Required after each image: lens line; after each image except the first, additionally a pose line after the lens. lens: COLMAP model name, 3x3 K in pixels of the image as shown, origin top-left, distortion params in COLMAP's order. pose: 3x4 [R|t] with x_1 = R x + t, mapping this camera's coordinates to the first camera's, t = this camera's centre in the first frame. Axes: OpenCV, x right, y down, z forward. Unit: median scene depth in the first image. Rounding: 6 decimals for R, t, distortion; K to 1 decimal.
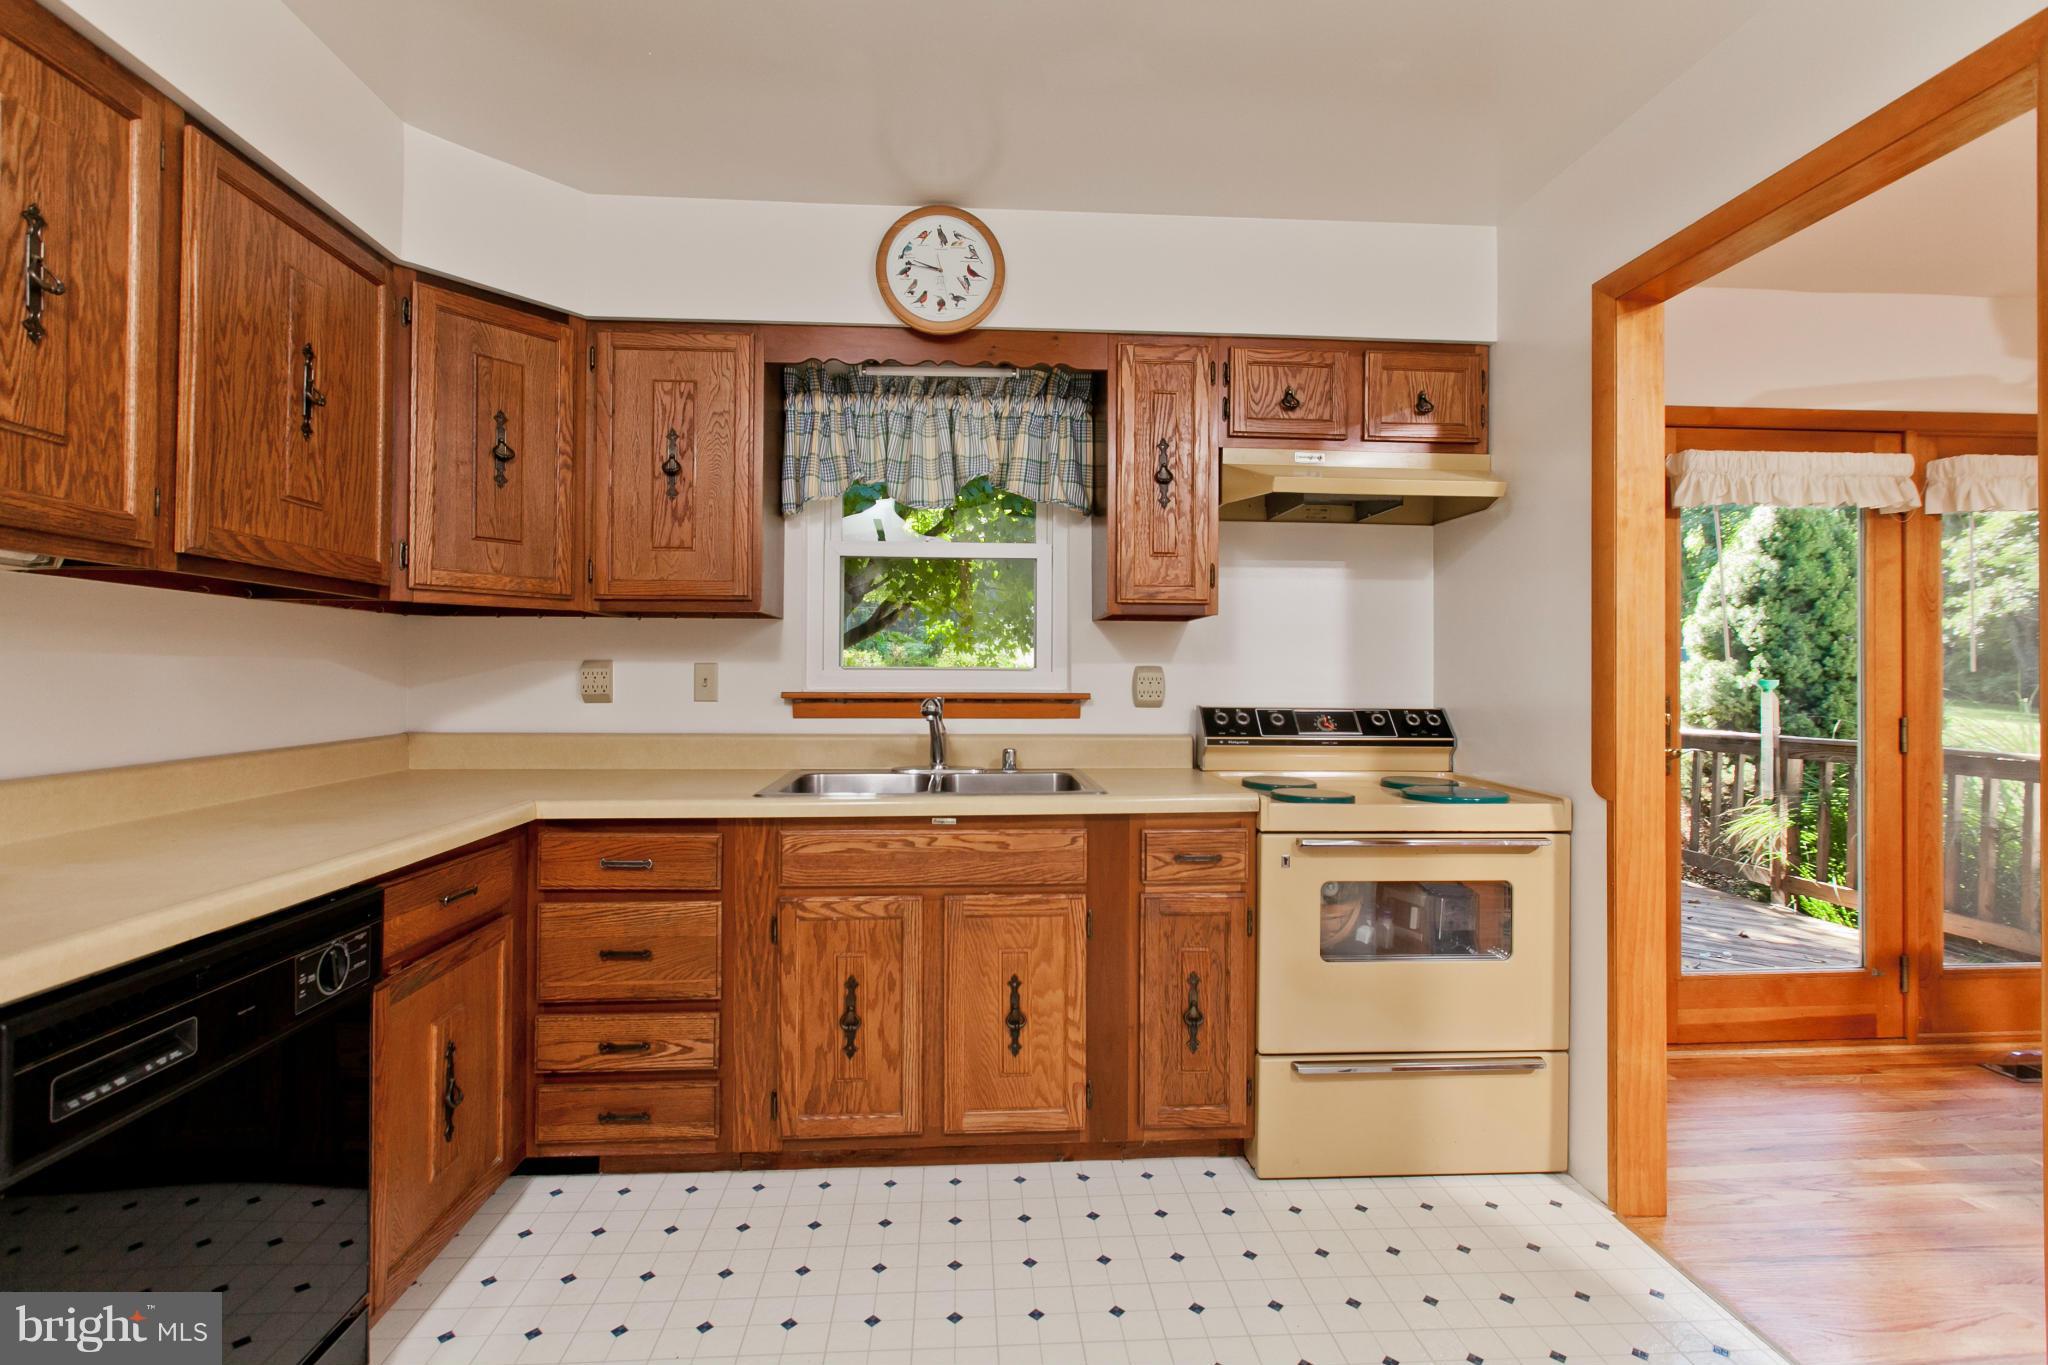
lens RADIAL K [[919.4, 0, 1019.3], [0, 919.4, 687.7], [0, 0, 1]] dist [-0.002633, -0.000351]
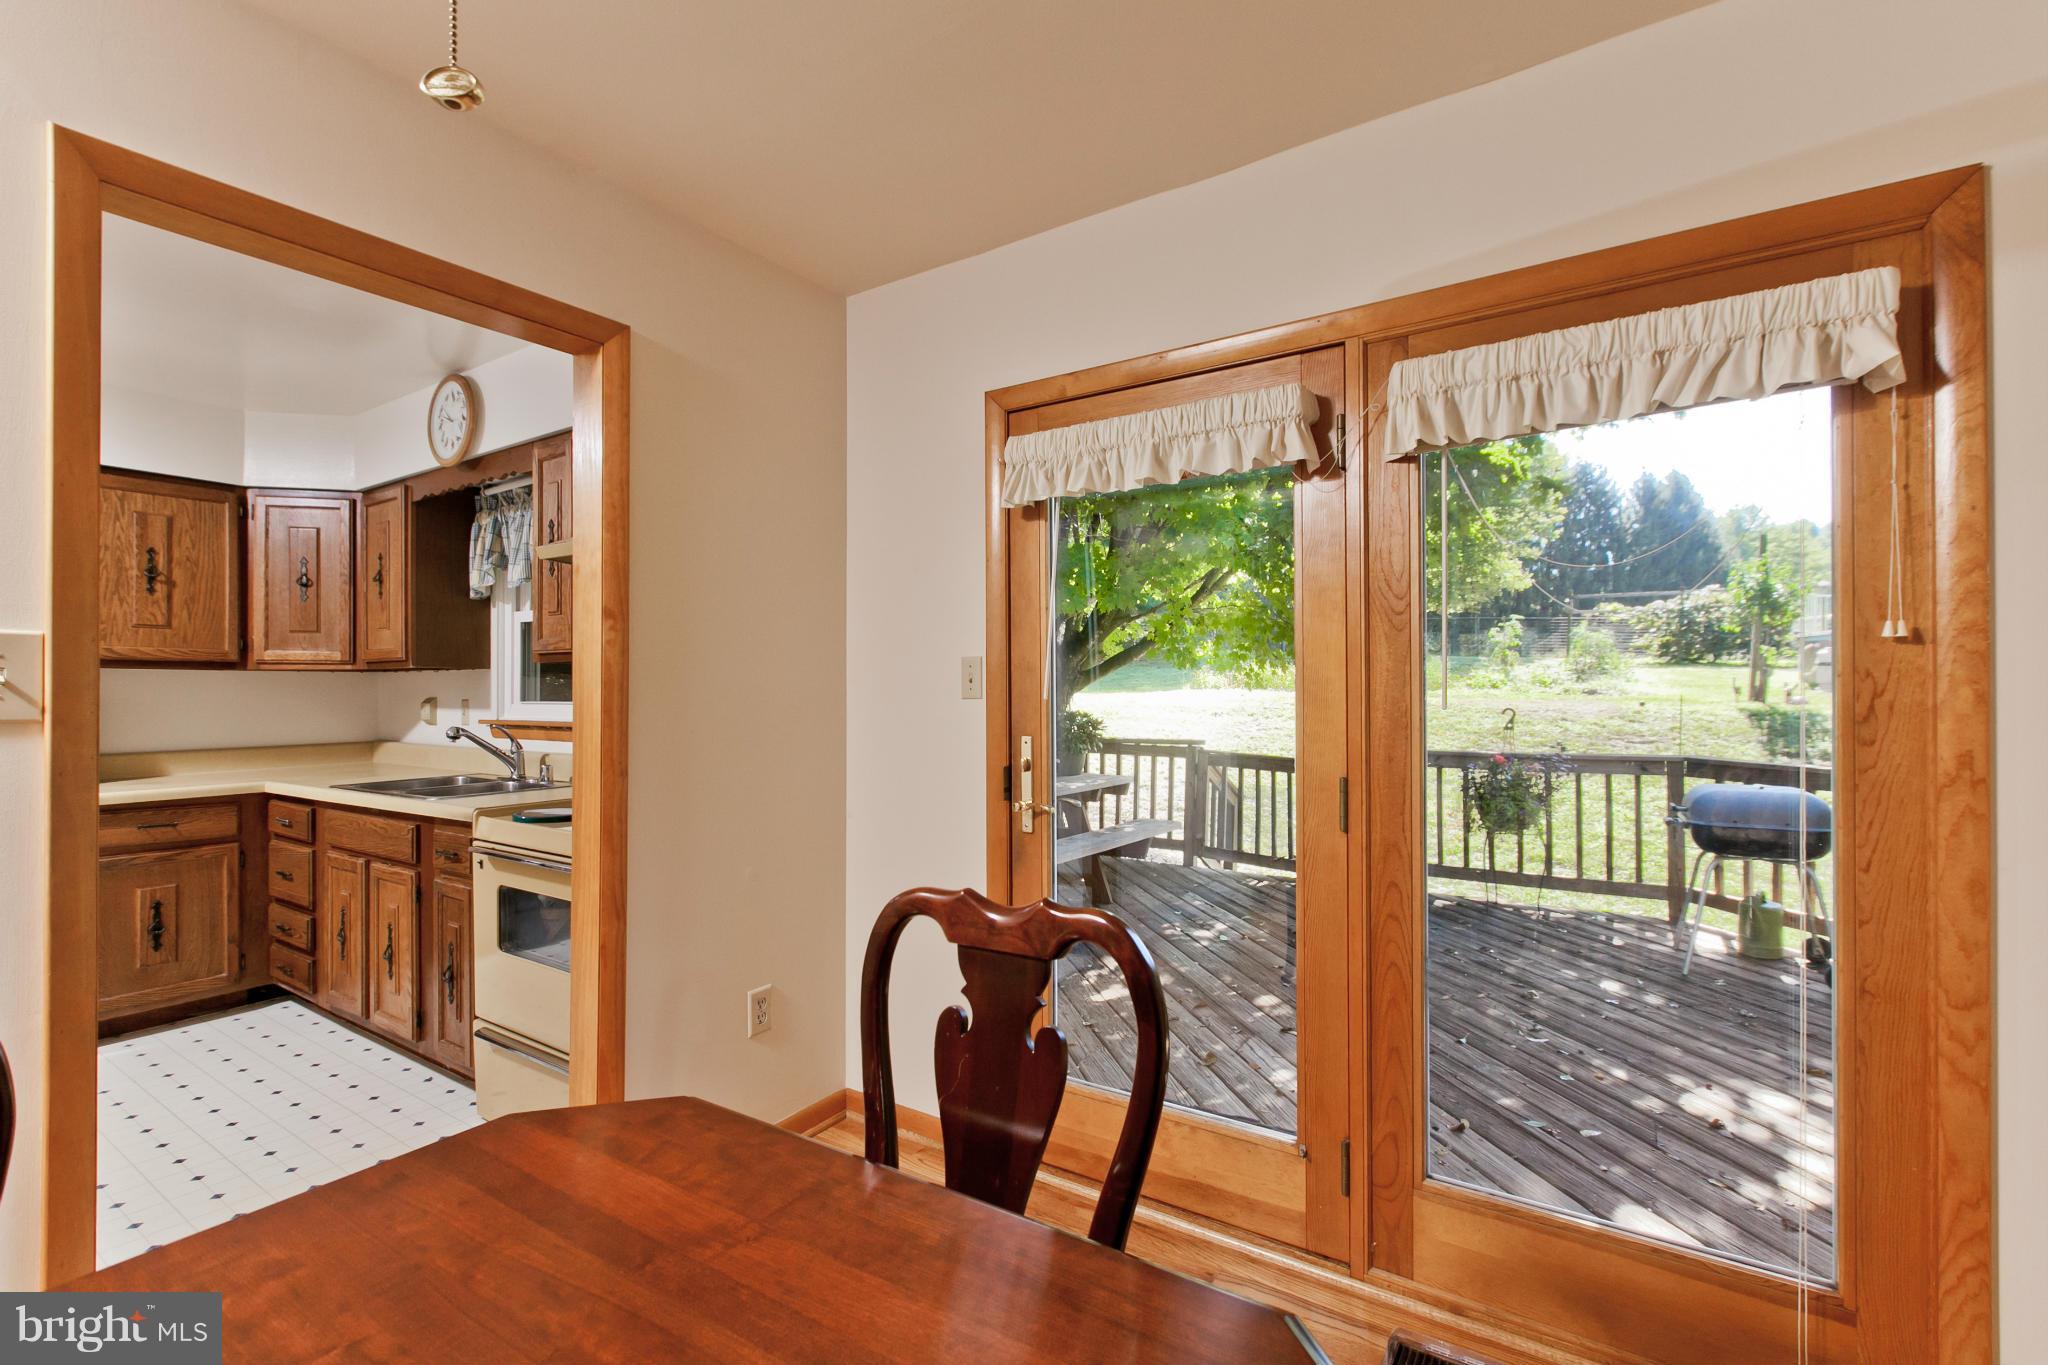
lens RADIAL K [[919.4, 0, 1019.3], [0, 919.4, 687.7], [0, 0, 1]] dist [-0.002633, -0.000351]
pose [[0.795593, -0.009074, -0.605764, 1.563172], [-0.000907, 0.999869, -0.016169, -0.027969], [0.605831, 0.013413, 0.795480, 0.441514]]
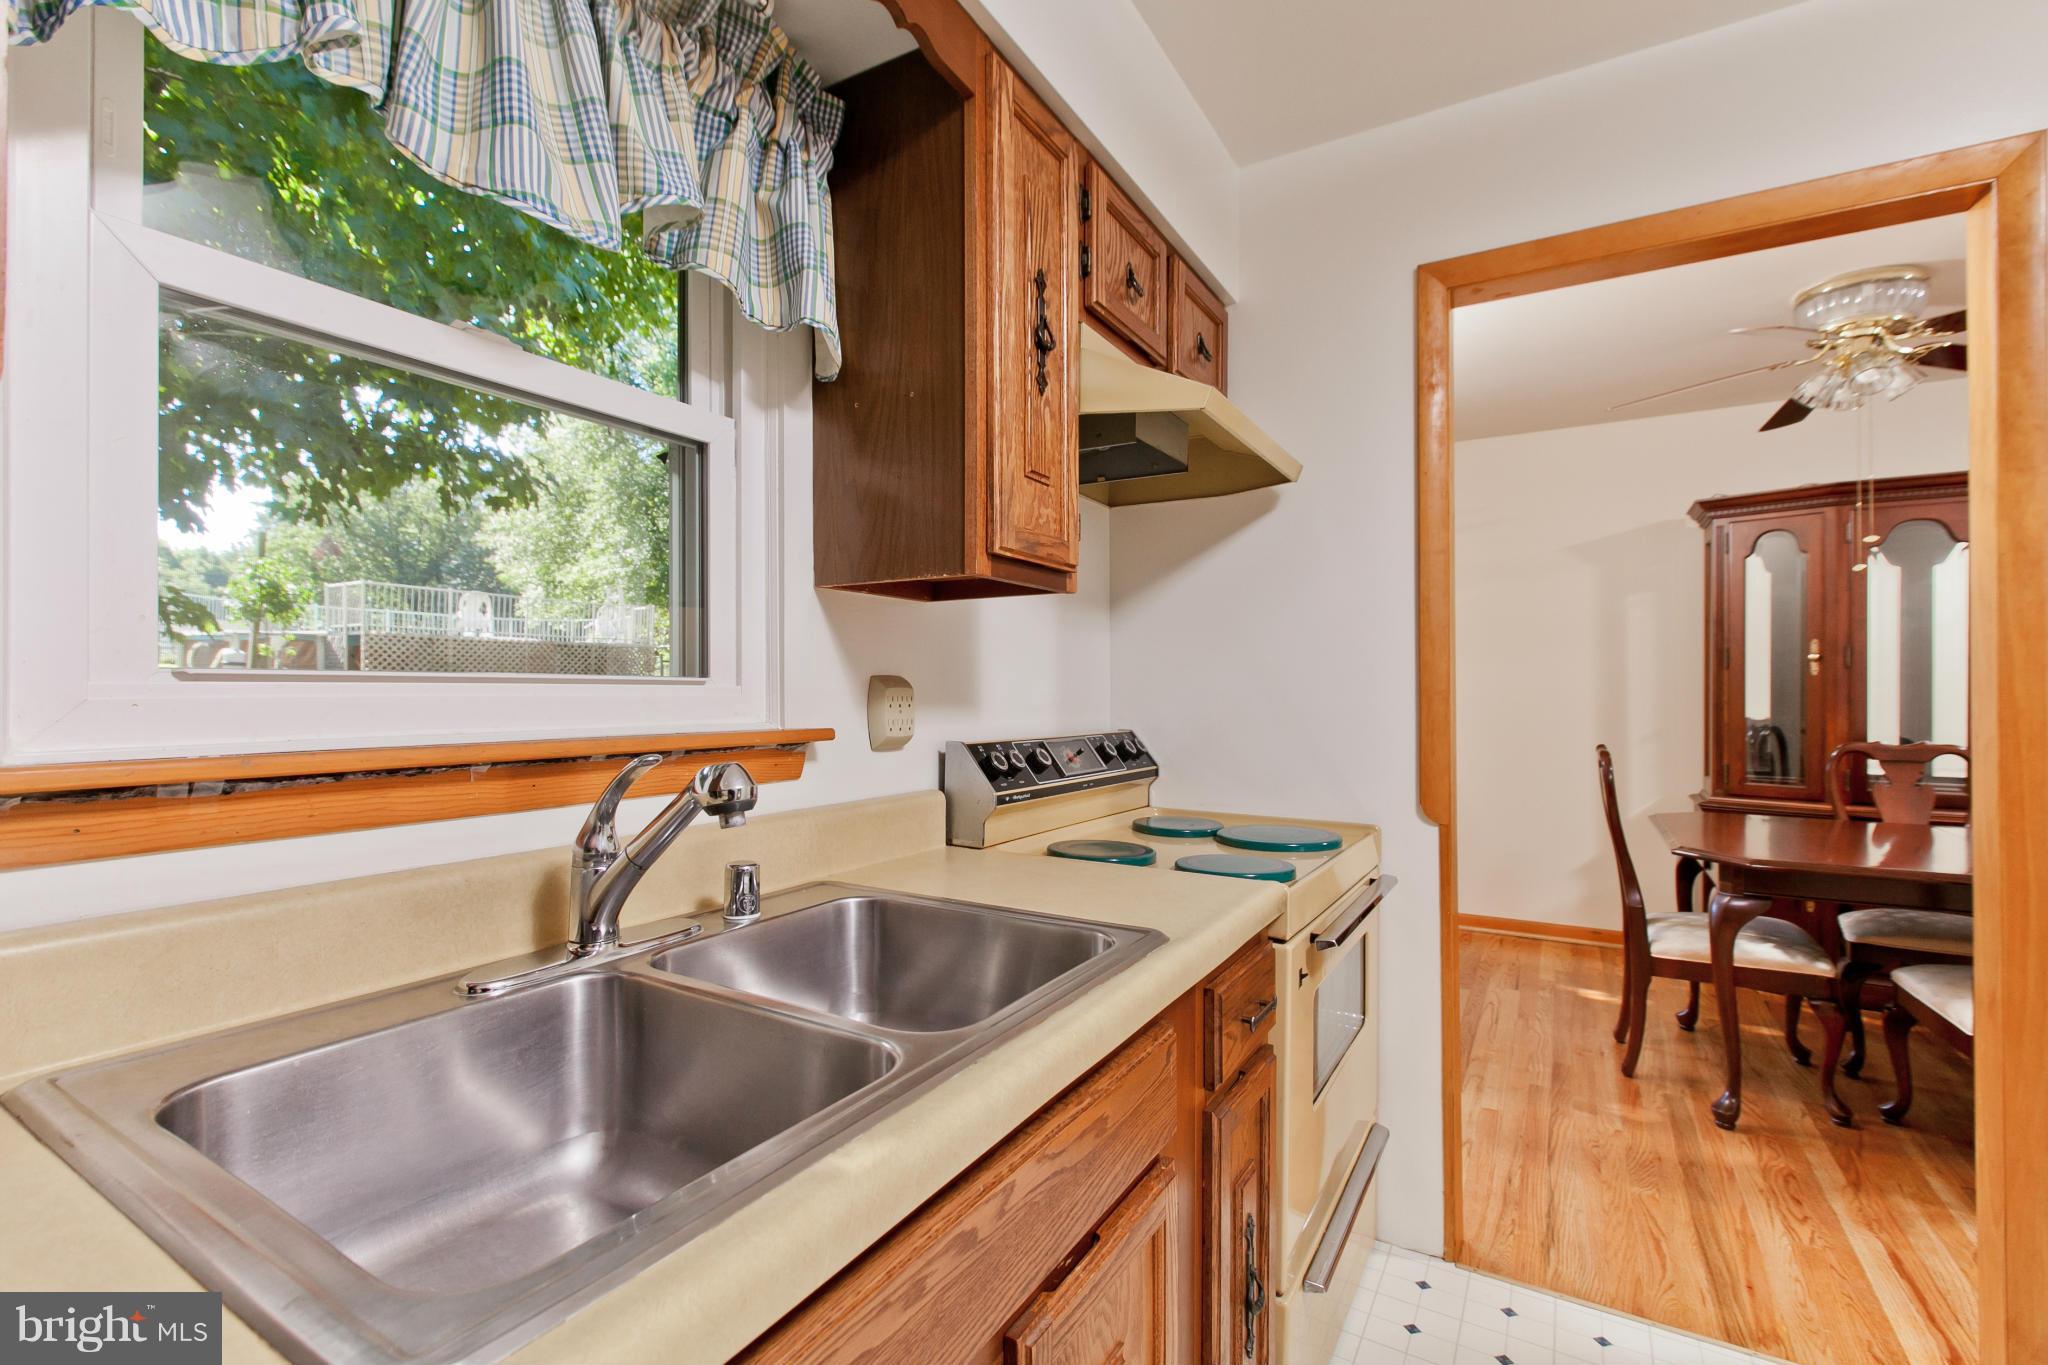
lens RADIAL K [[919.4, 0, 1019.3], [0, 919.4, 687.7], [0, 0, 1]] dist [-0.002633, -0.000351]
pose [[0.568909, -0.004269, 0.822390, -0.346932], [0.014966, 0.999875, -0.005162, -0.015420], [-0.822265, 0.015245, 0.568901, 0.771338]]
